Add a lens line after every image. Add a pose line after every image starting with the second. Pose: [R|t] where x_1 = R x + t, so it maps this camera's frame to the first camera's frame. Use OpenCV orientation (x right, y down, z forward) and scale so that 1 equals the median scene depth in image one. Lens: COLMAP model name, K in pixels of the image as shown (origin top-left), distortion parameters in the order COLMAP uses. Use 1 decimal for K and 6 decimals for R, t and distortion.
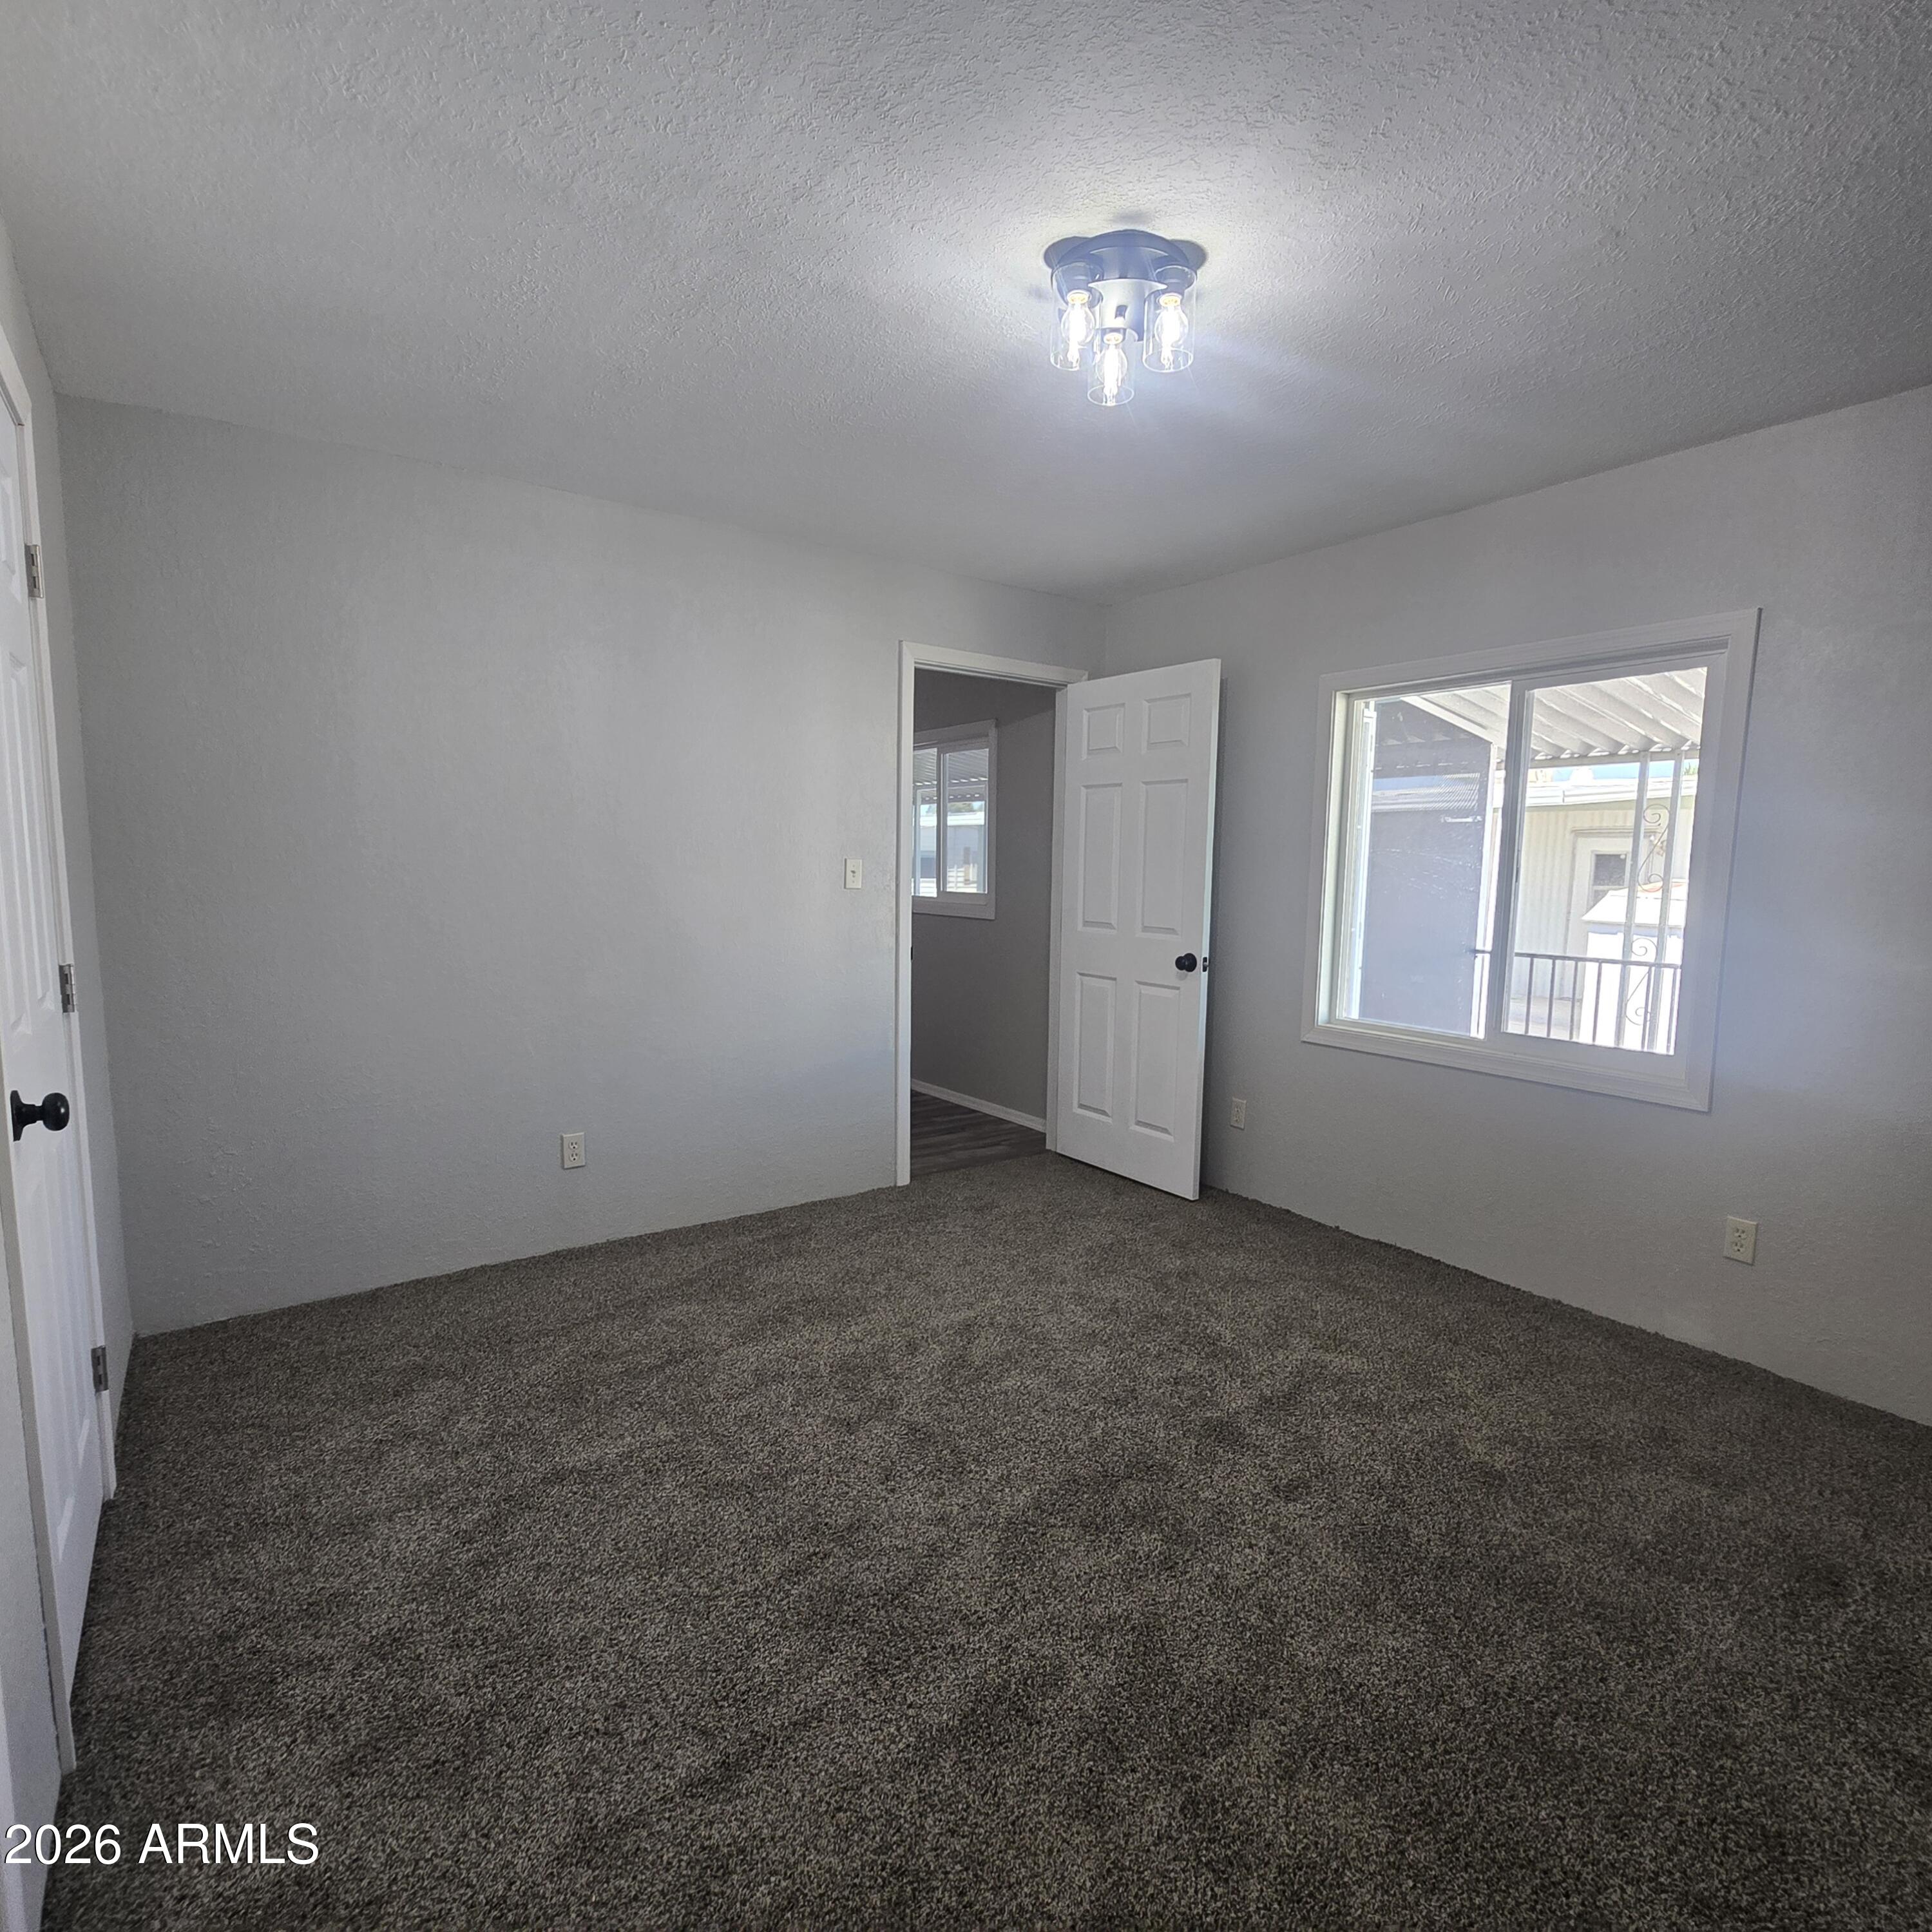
lens RADIAL K [[1057.6, 0, 986.3], [0, 1057.6, 969.7], [0, 0, 1]] dist [-0.002759, -0.000895]
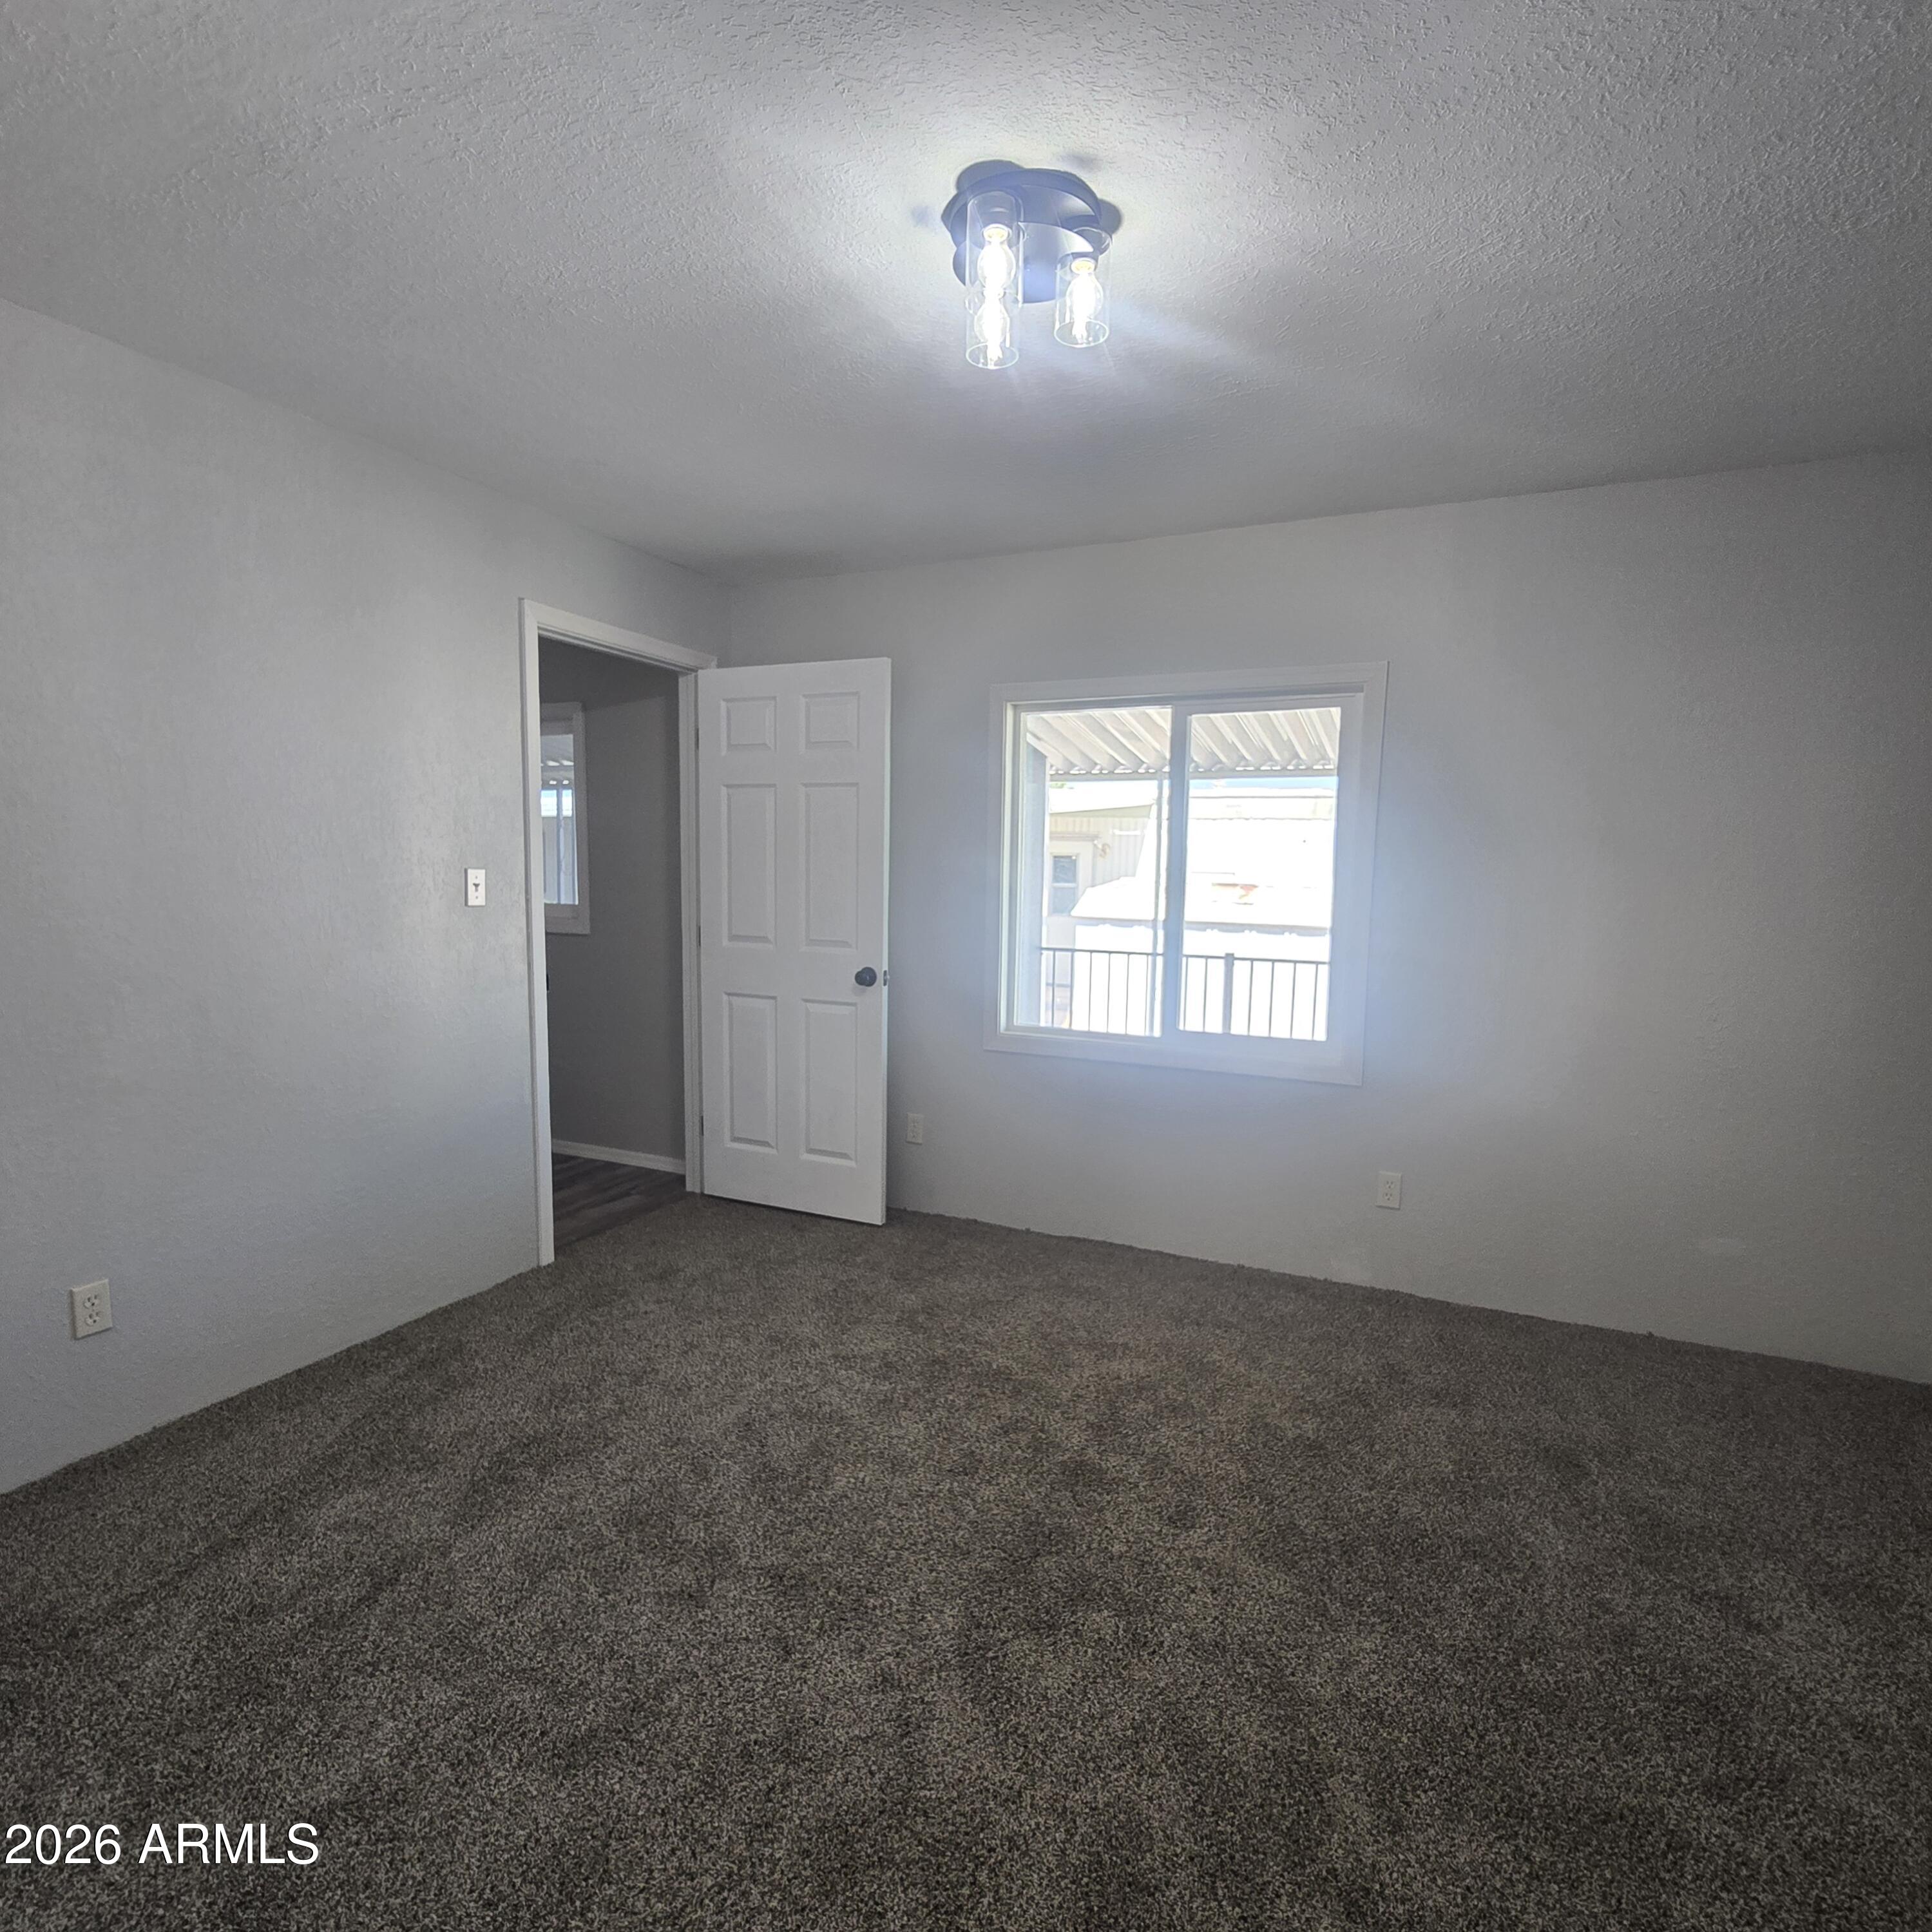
lens RADIAL K [[1057.6, 0, 963.0], [0, 1057.6, 972.9], [0, 0, 1]] dist [-0.002759, -0.000895]
pose [[0.873596, -0.049555, 0.484121, -0.258110], [0.045818, 0.998758, 0.019553, -0.033556], [-0.484489, 0.005100, 0.874782, 0.173215]]
